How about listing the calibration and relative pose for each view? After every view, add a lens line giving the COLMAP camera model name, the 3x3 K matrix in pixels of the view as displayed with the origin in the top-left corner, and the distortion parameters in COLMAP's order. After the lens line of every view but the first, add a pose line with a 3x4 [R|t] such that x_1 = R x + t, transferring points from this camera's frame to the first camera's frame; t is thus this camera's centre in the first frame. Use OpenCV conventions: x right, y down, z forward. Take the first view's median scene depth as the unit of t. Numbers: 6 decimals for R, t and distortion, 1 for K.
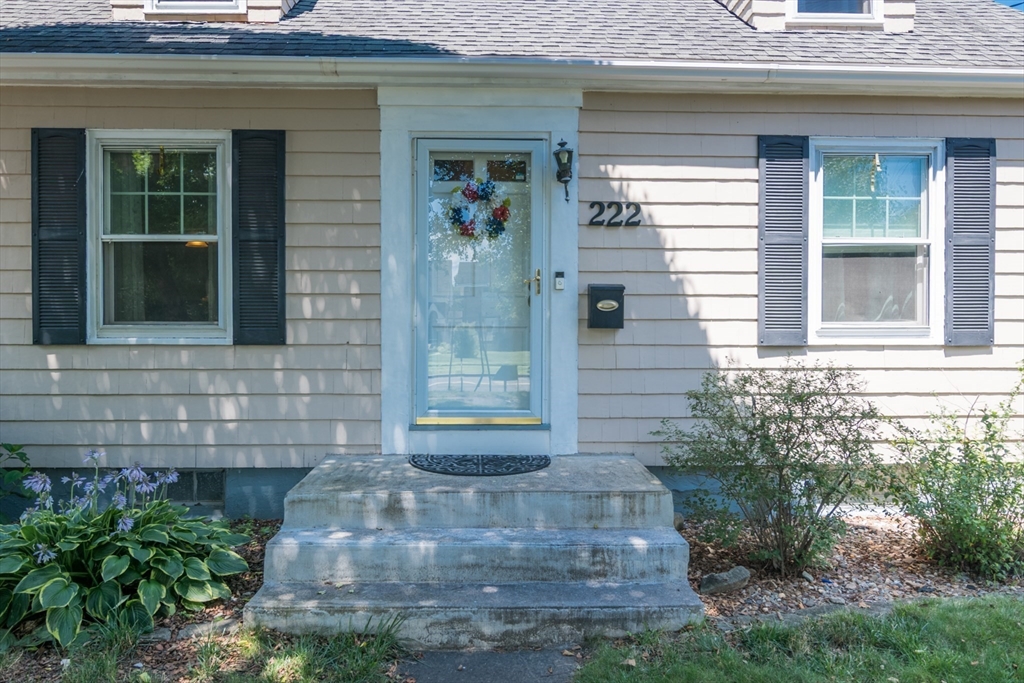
lens RADIAL K [[669.0, 0, 512.0], [0, 669.0, 341.5], [0, 0, 1]] dist [-0.010170, -0.002178]
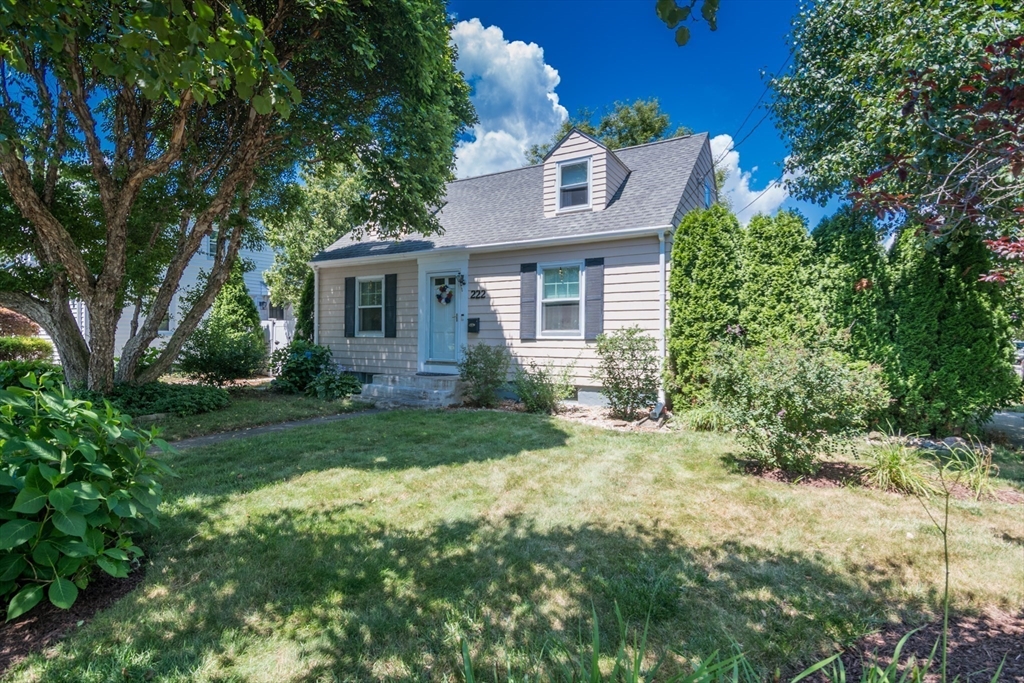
lens RADIAL K [[497.4, 0, 512.0], [0, 497.4, 341.5], [0, 0, 1]] dist [-0.013947, -0.000540]
pose [[0.846365, 0.009277, -0.532523, 1.455937], [-0.014417, 0.999881, -0.005495, 0.029461], [0.532409, 0.012328, 0.846398, -0.787460]]
